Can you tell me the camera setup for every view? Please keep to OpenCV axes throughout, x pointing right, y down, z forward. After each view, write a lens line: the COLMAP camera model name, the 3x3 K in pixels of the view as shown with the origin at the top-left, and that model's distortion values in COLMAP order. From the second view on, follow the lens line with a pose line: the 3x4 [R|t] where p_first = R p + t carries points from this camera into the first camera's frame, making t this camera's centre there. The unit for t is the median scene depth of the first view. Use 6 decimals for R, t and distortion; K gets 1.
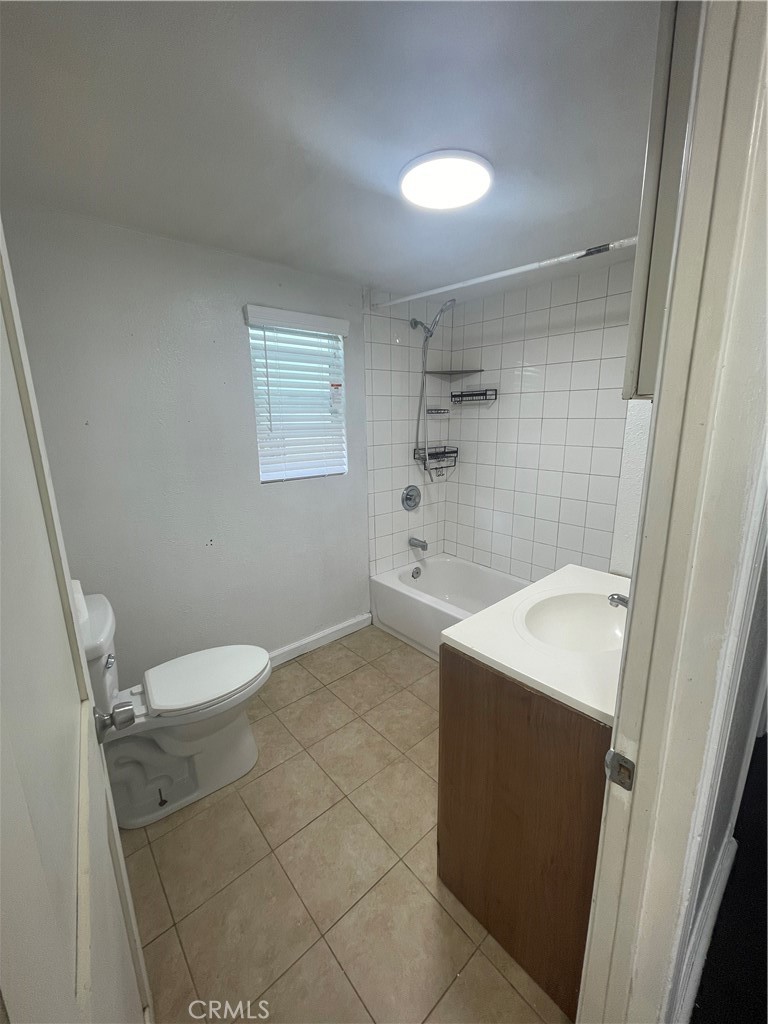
lens RADIAL K [[413.7, 0, 380.8], [0, 413.7, 509.7], [0, 0, 1]] dist [-0.005967, 0.000454]
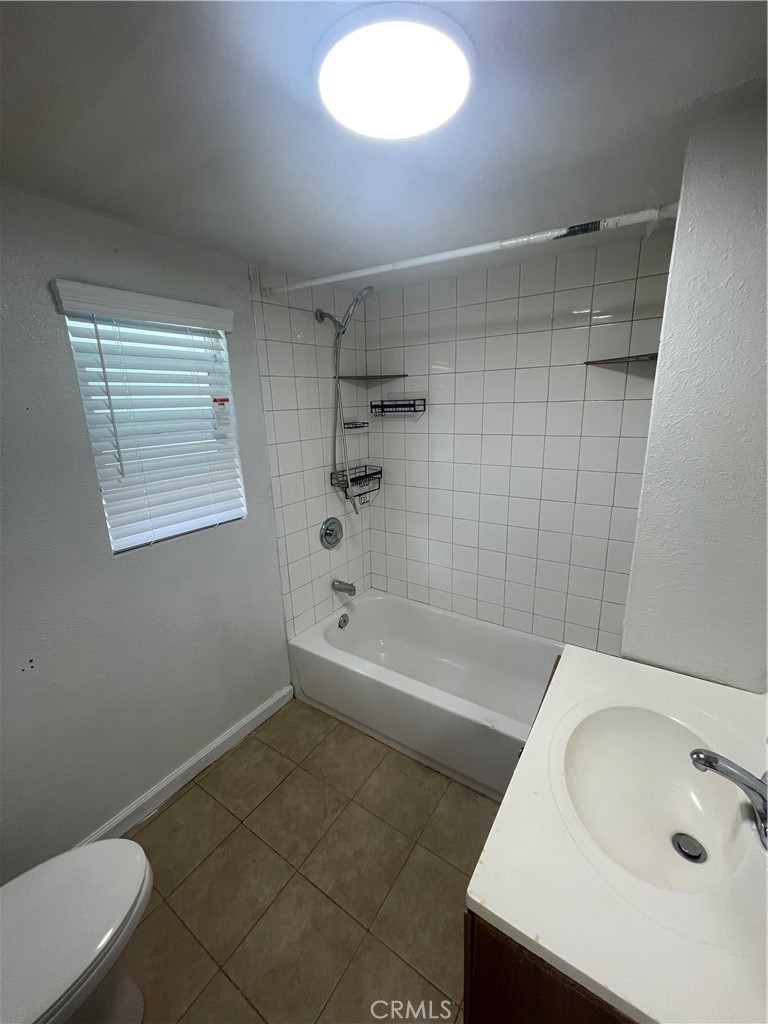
lens RADIAL K [[413.7, 0, 382.6], [0, 413.7, 508.6], [0, 0, 1]] dist [-0.005967, 0.000454]
pose [[0.966614, -0.080445, 0.243283, -0.025859], [0.074956, 0.996681, 0.031752, -0.113221], [-0.245030, -0.012456, 0.969435, 0.229363]]
